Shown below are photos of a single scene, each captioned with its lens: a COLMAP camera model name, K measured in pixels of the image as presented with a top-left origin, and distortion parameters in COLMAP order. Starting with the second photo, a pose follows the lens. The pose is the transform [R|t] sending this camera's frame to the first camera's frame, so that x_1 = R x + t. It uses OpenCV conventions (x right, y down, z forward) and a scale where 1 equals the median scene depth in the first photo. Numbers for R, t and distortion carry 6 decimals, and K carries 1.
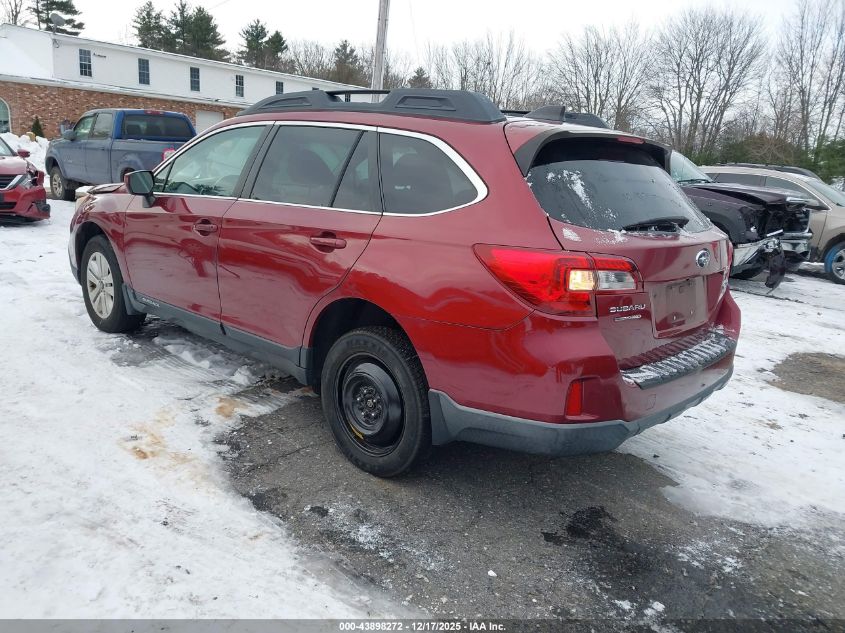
lens RADIAL K [[680.2, 0, 420.3], [0, 680.2, 311.6], [0, 0, 1]] dist [0.014333, -0.003016]
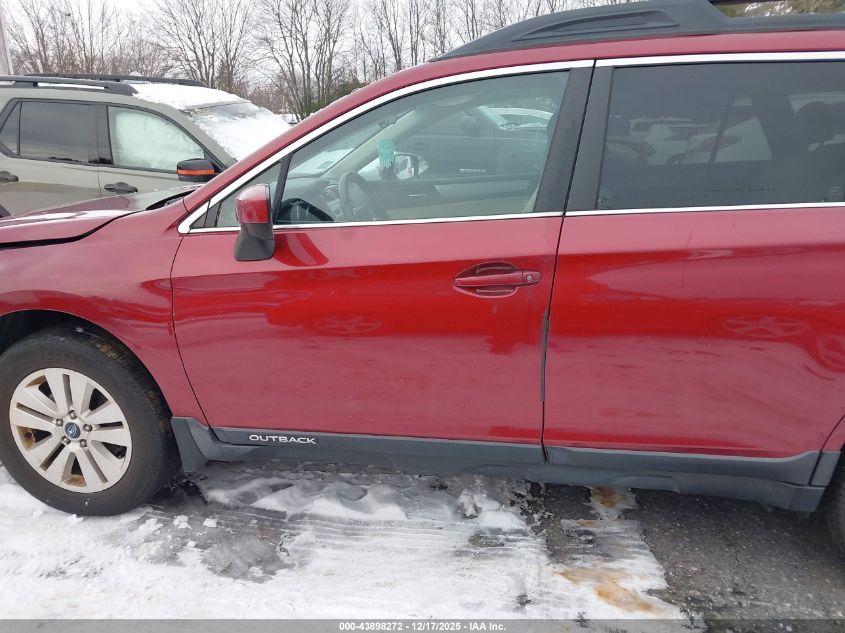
lens RADIAL K [[680.2, 0, 417.0], [0, 680.2, 316.7], [0, 0, 1]] dist [0.014333, -0.003016]
pose [[0.844910, -0.226994, 0.484356, -0.587285], [0.194120, 0.973881, 0.117788, -0.158478], [-0.498442, -0.005497, 0.866906, 0.551633]]
